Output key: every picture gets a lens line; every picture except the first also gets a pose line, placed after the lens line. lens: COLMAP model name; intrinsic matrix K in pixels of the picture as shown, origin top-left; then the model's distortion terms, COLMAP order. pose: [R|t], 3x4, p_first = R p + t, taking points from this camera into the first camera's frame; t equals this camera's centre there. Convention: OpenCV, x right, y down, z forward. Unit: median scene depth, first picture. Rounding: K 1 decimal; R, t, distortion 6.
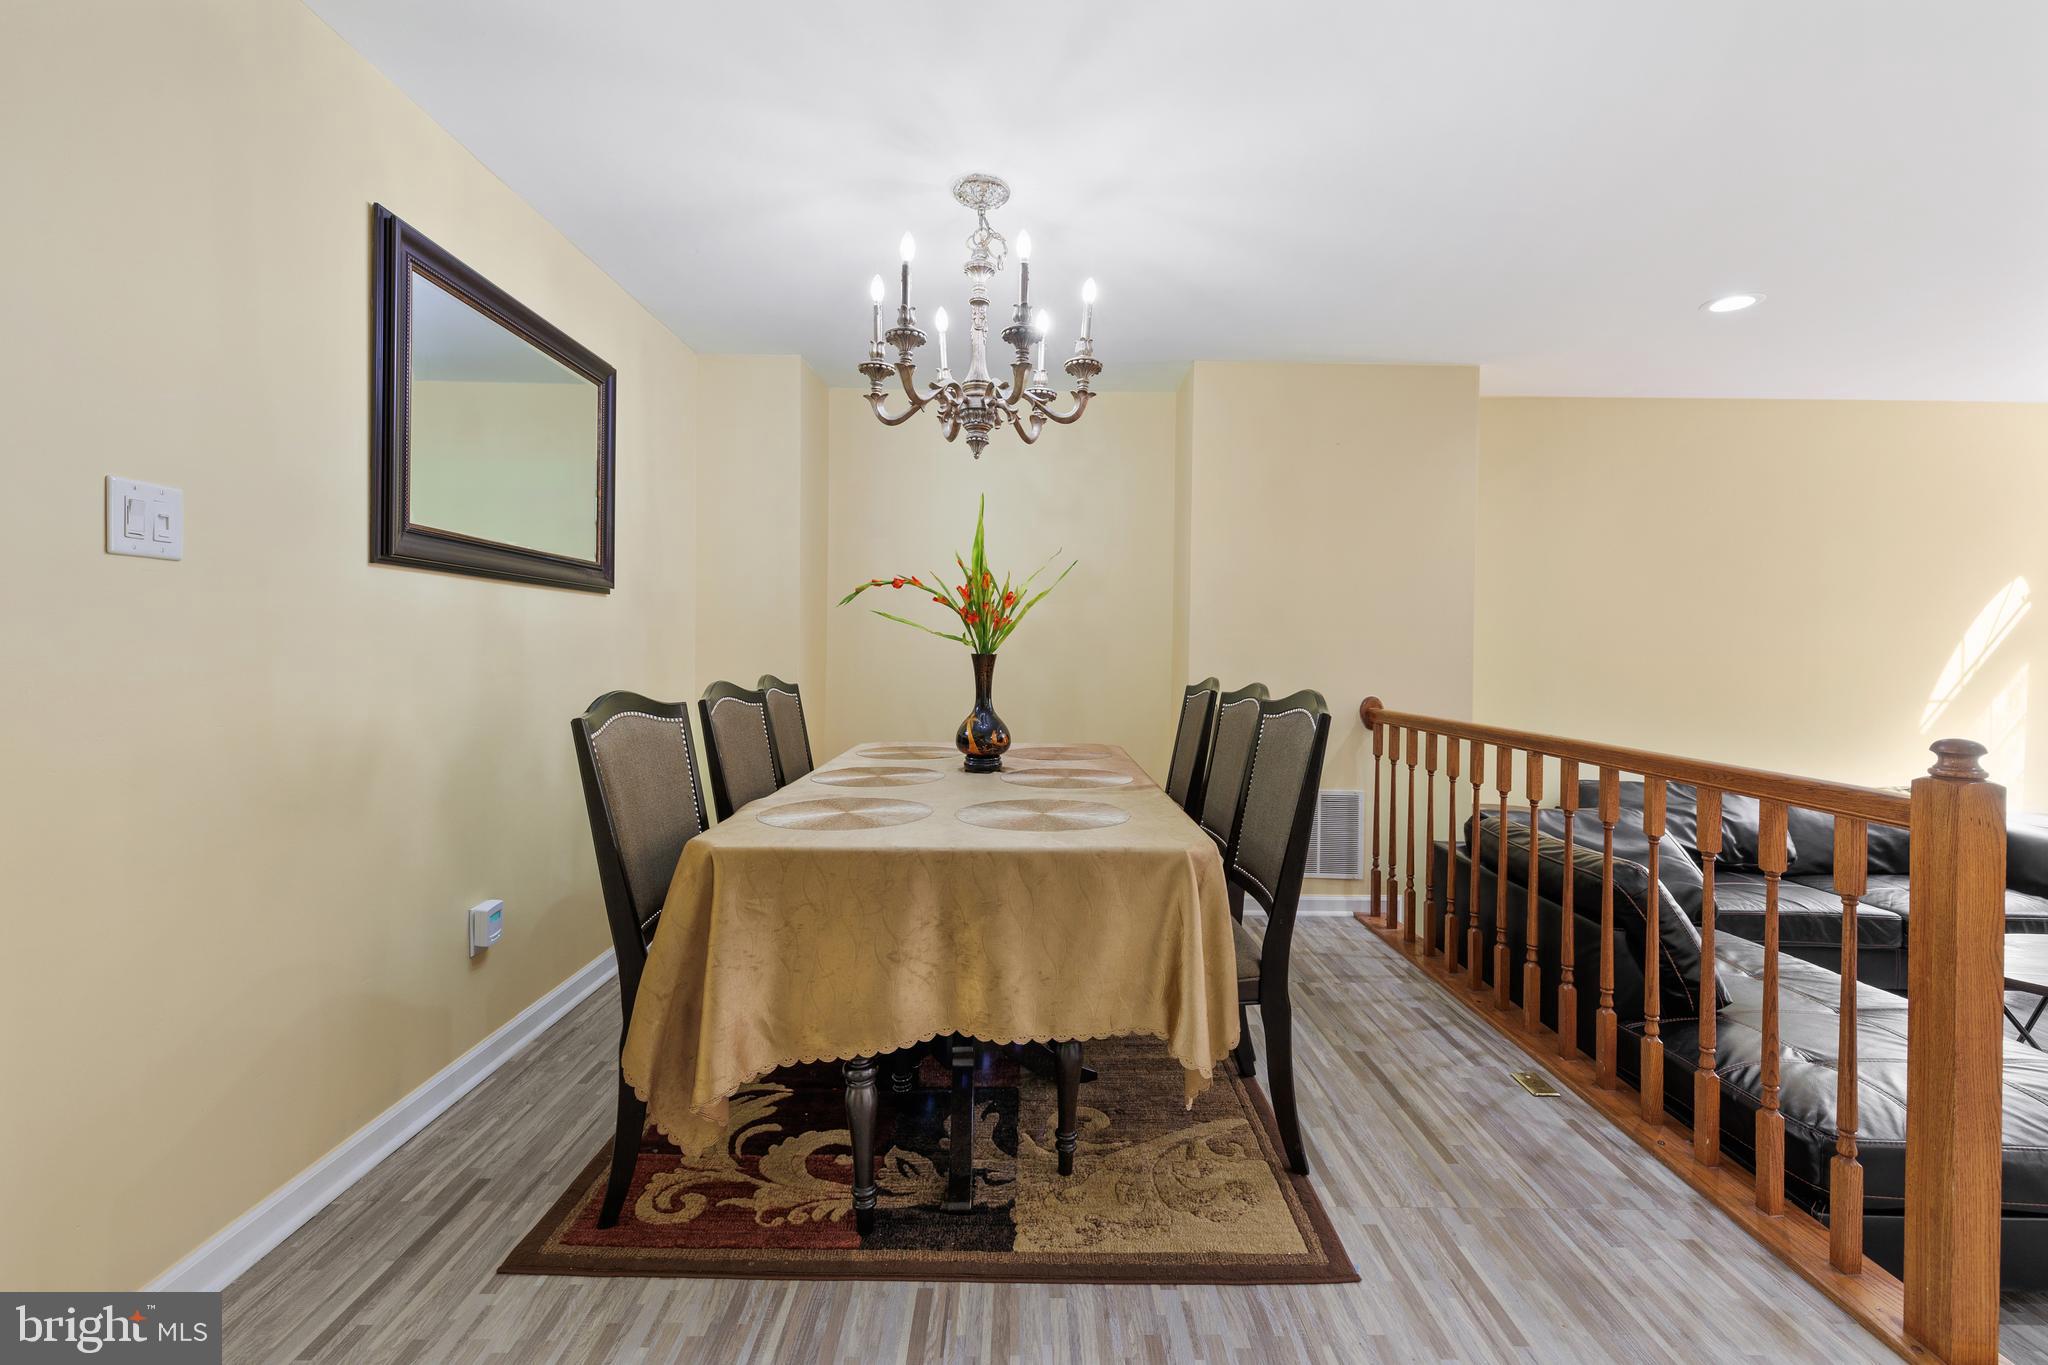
lens RADIAL K [[864.0, 0, 1016.0], [0, 864.0, 655.3], [0, 0, 1]] dist [-0.002643, -0.000178]
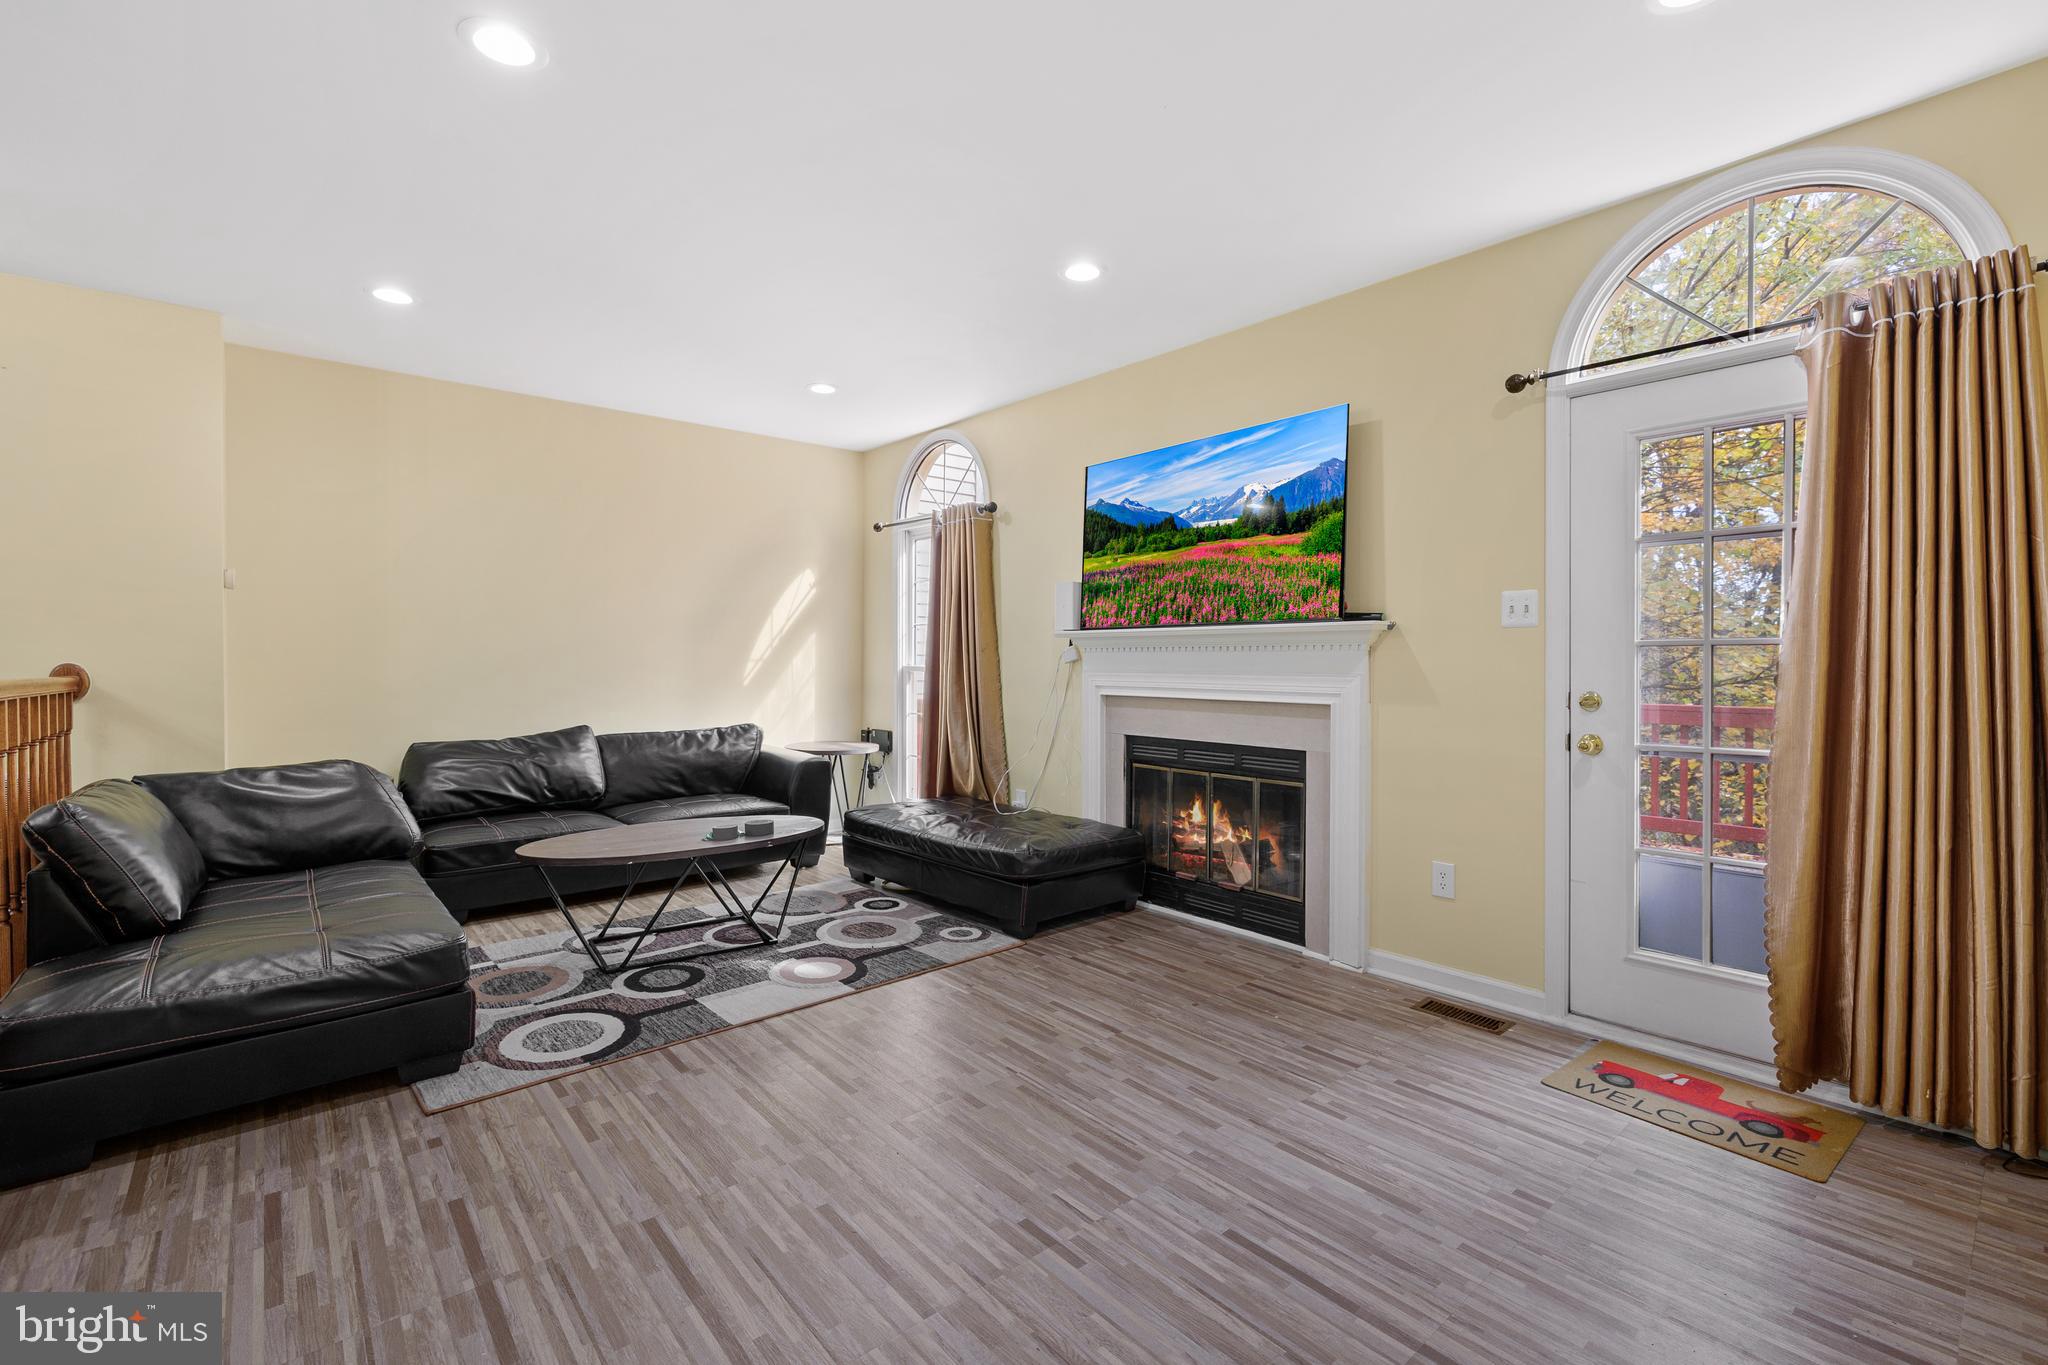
lens RADIAL K [[882.1, 0, 1024.6], [0, 882.1, 667.7], [0, 0, 1]] dist [-0.000446, -0.000229]
pose [[0.754219, -0.022592, 0.656234, 1.064541], [0.016046, 0.999744, 0.015976, 0.105751], [-0.656427, -0.001520, 0.754388, -0.597411]]
